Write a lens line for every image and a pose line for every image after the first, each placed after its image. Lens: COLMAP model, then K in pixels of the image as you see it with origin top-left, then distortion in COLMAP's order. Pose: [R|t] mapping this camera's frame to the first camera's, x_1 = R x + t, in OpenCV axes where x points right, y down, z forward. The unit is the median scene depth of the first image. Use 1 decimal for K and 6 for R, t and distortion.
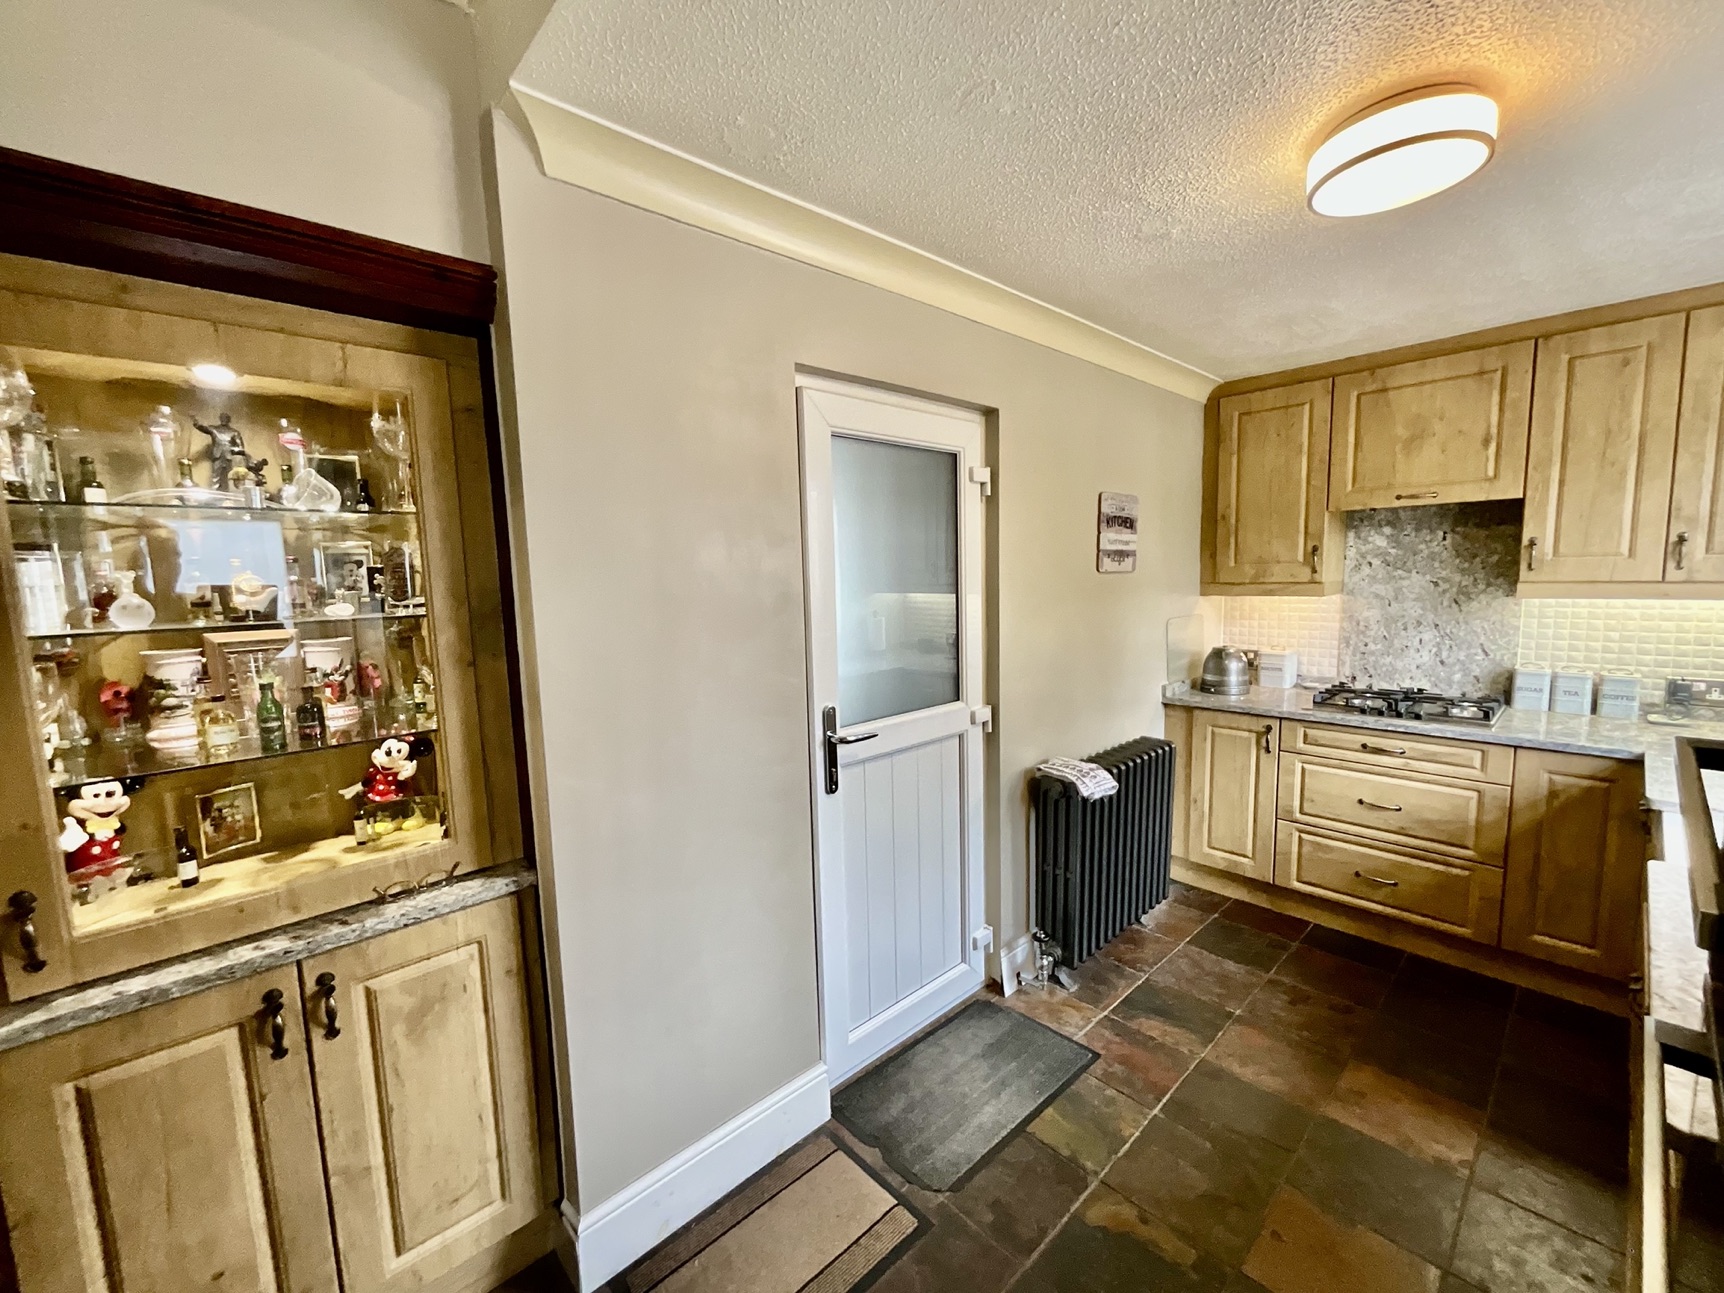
lens RADIAL K [[697.2, 0, 862.0], [0, 697.2, 646.5], [0, 0, 1]] dist [0.001136, 0.000088]
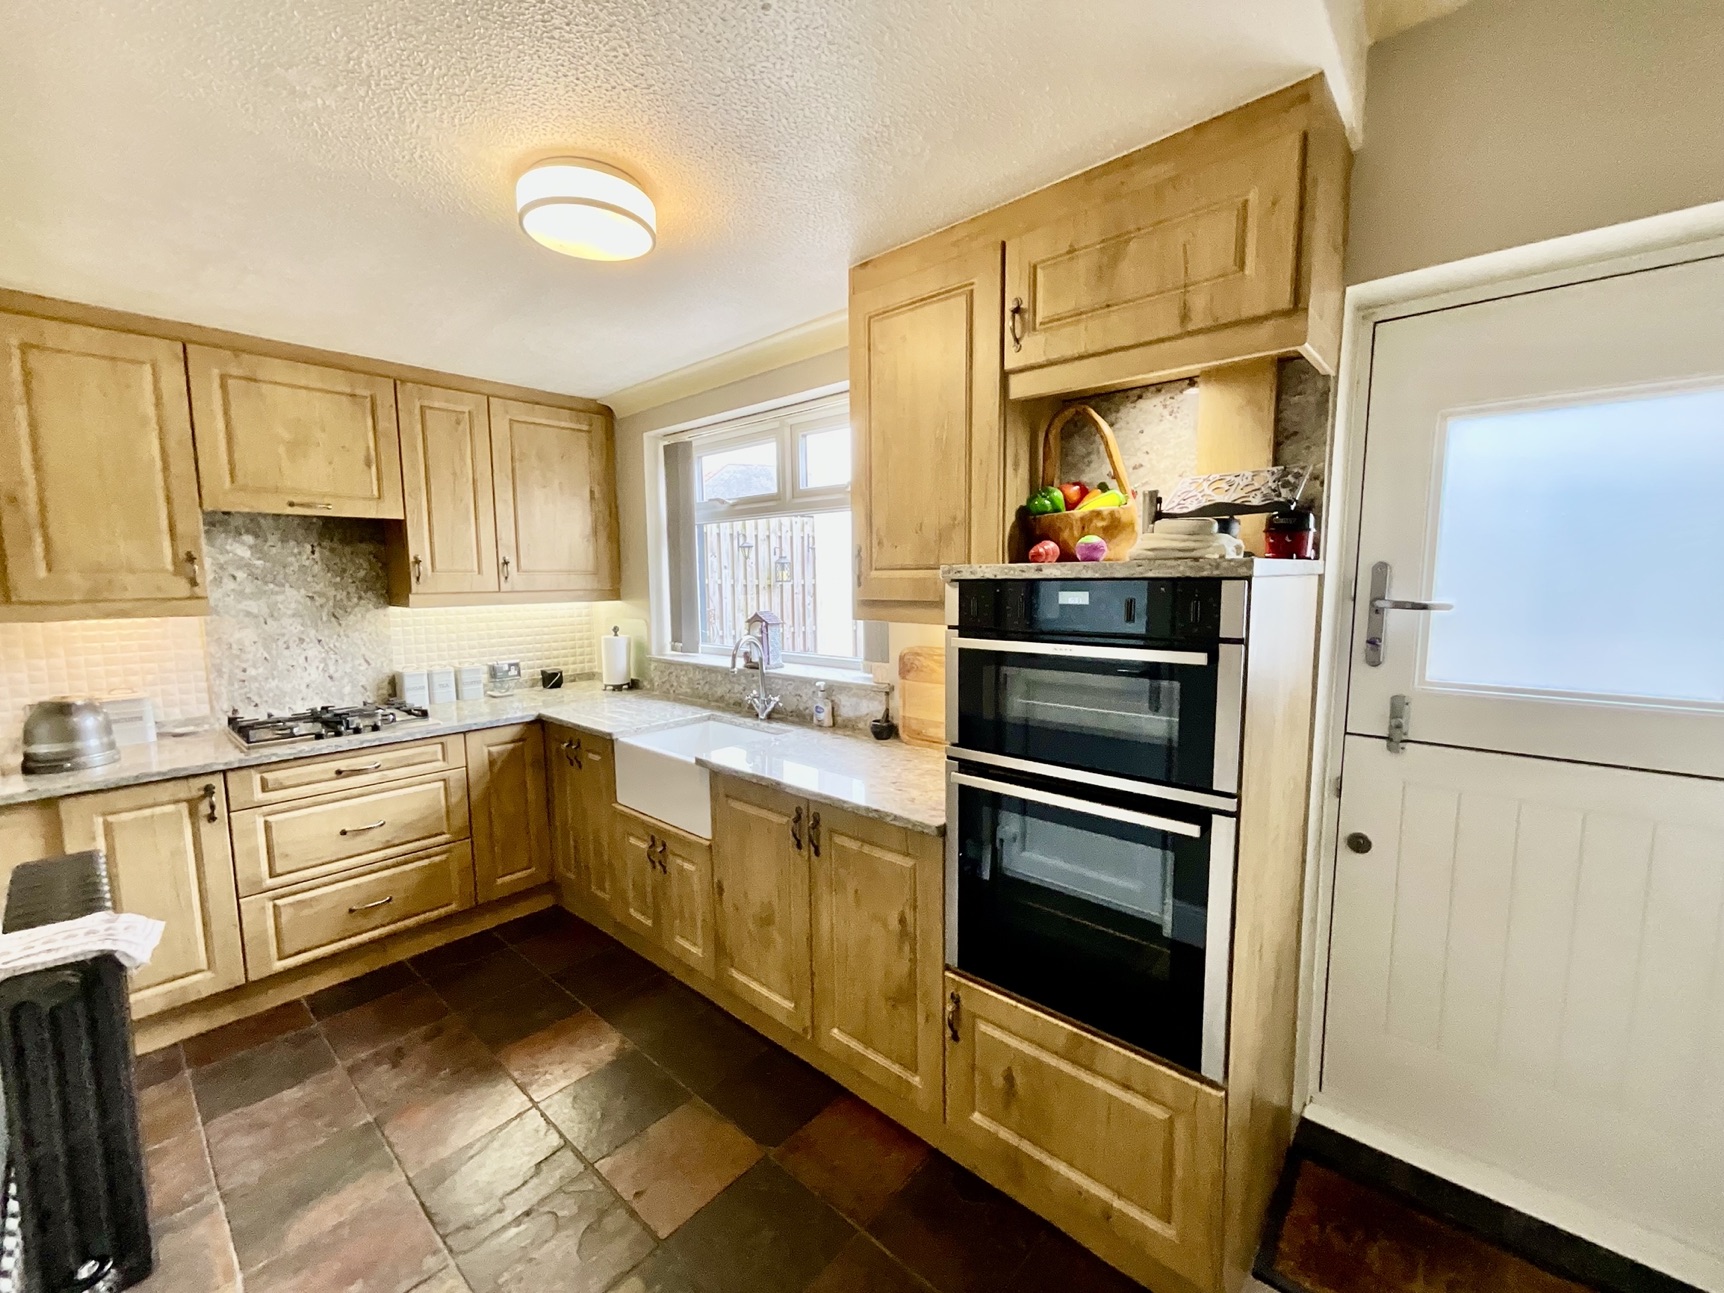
lens RADIAL K [[697.2, 0, 862.0], [0, 697.2, 646.5], [0, 0, 1]] dist [0.001136, 0.000088]
pose [[-0.109131, -0.072004, 0.991416, -0.237704], [0.119755, 0.989156, 0.085022, -0.015113], [-0.986787, 0.128006, -0.099324, 0.364364]]
